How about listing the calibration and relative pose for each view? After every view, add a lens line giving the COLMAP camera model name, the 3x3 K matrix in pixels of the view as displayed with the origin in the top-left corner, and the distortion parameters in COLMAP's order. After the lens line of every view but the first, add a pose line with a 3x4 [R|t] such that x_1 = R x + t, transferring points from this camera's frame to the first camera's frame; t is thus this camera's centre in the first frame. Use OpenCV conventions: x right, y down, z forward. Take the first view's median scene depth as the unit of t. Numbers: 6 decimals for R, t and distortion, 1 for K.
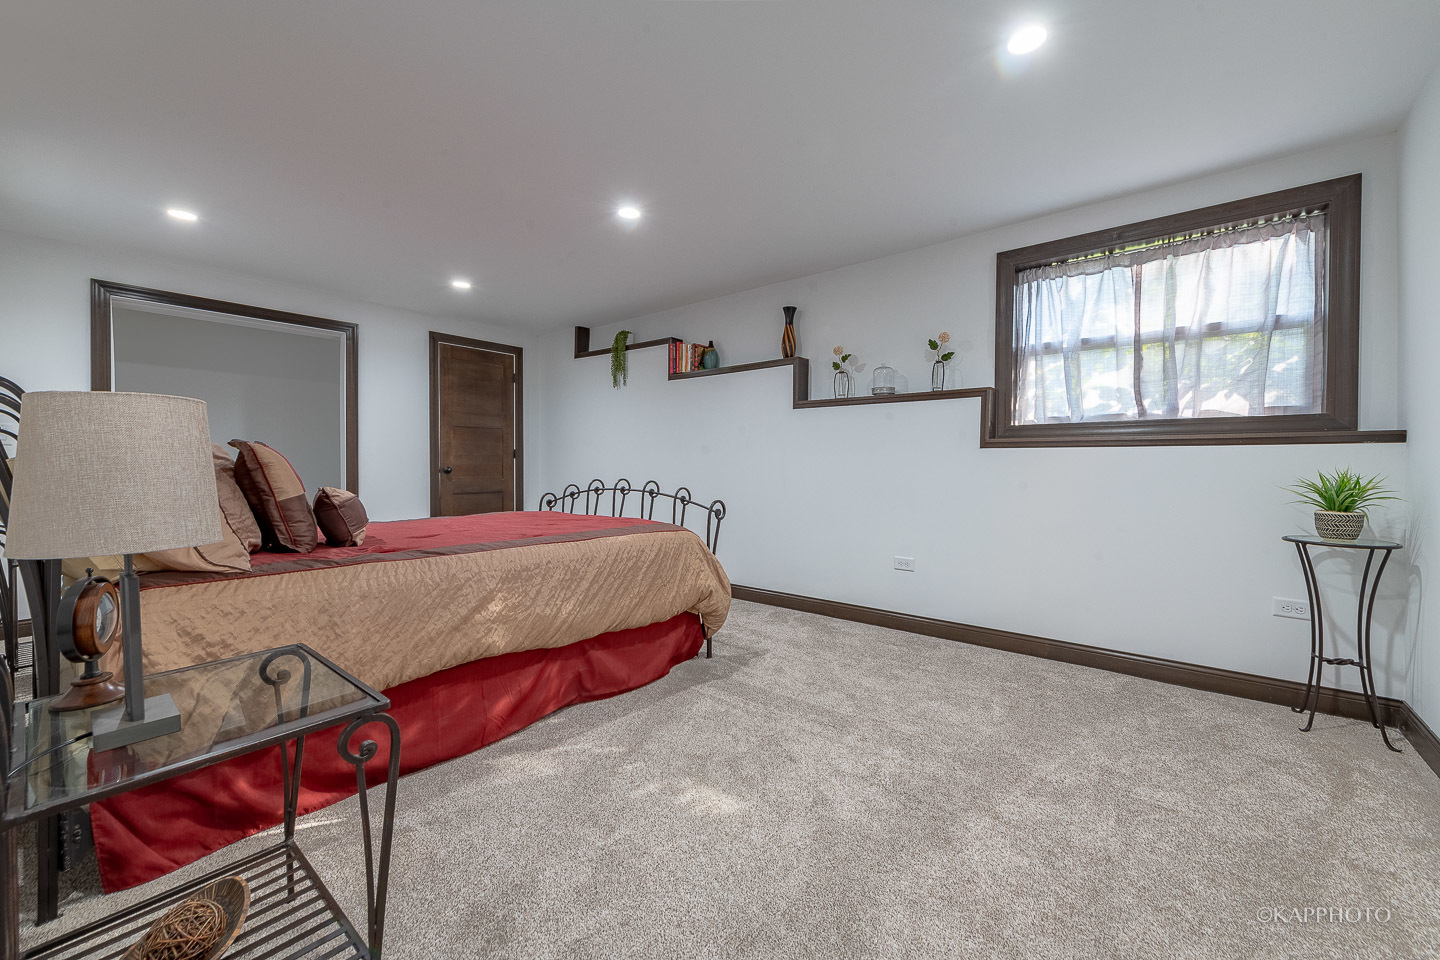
lens RADIAL K [[570.2, 0, 722.5], [0, 570.2, 468.7], [0, 0, 1]] dist [0.011631, -0.007000]
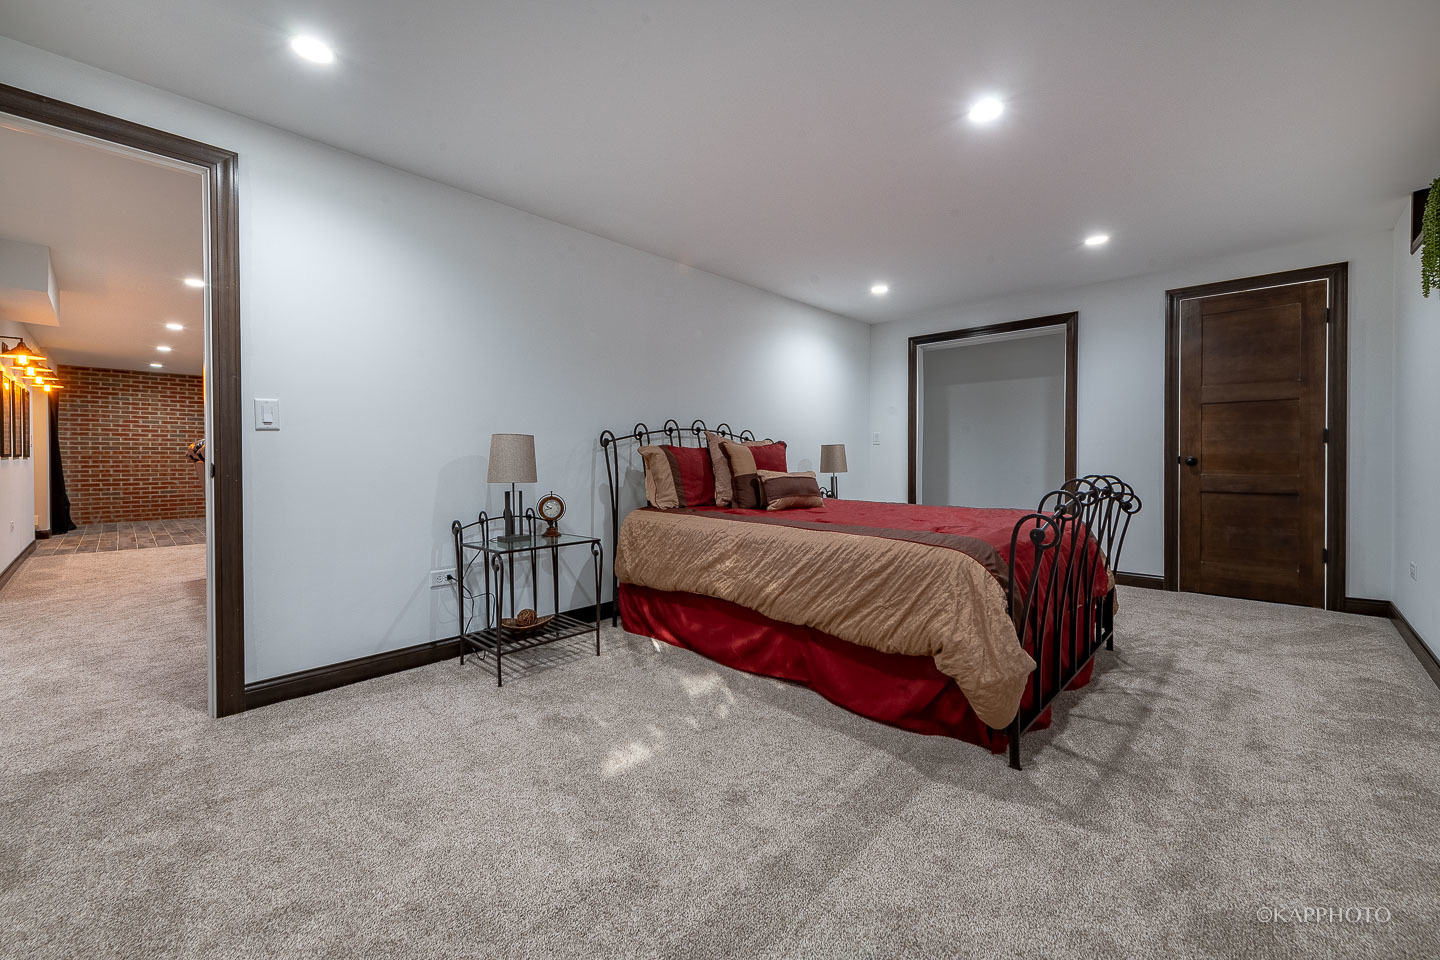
lens RADIAL K [[570.2, 0, 722.5], [0, 570.2, 468.7], [0, 0, 1]] dist [0.011631, -0.007000]
pose [[-0.084614, 0.018155, -0.996248, 0.729865], [-0.002224, 0.999828, 0.018409, 0.000070], [0.996411, 0.003774, -0.084559, 0.884521]]
